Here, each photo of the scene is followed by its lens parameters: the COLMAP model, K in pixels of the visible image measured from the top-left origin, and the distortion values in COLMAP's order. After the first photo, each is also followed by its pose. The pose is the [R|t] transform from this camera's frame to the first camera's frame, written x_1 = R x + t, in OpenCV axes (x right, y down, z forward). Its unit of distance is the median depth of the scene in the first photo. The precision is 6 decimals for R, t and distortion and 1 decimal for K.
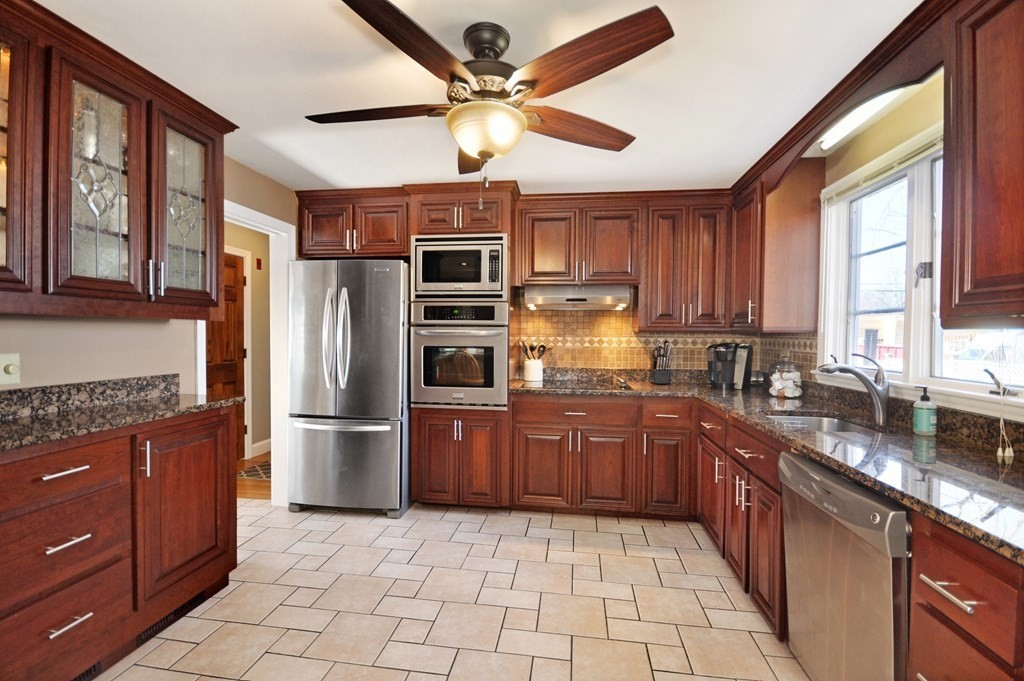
lens RADIAL K [[425.3, 0, 529.7], [0, 425.3, 349.0], [0, 0, 1]] dist [-0.001986, -0.000386]
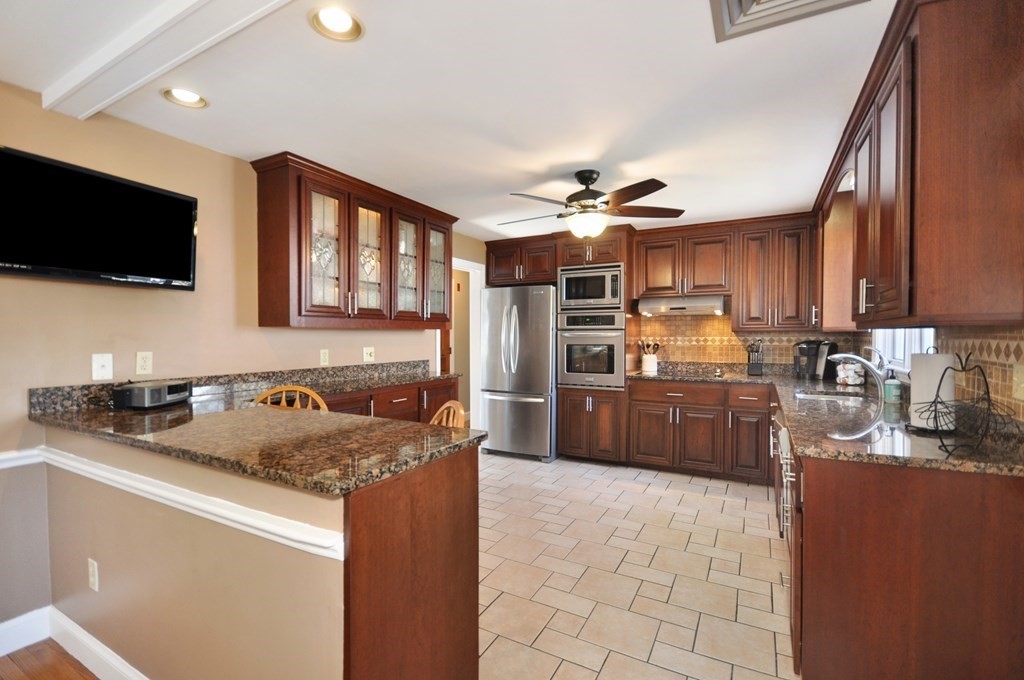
lens RADIAL K [[457.4, 0, 538.0], [0, 457.4, 350.7], [0, 0, 1]] dist [-0.011202, -0.000110]
pose [[0.936875, 0.000688, -0.349664, 0.199123], [-0.001413, 0.999997, -0.001818, 0.017658], [0.349662, 0.002197, 0.936873, -0.470058]]
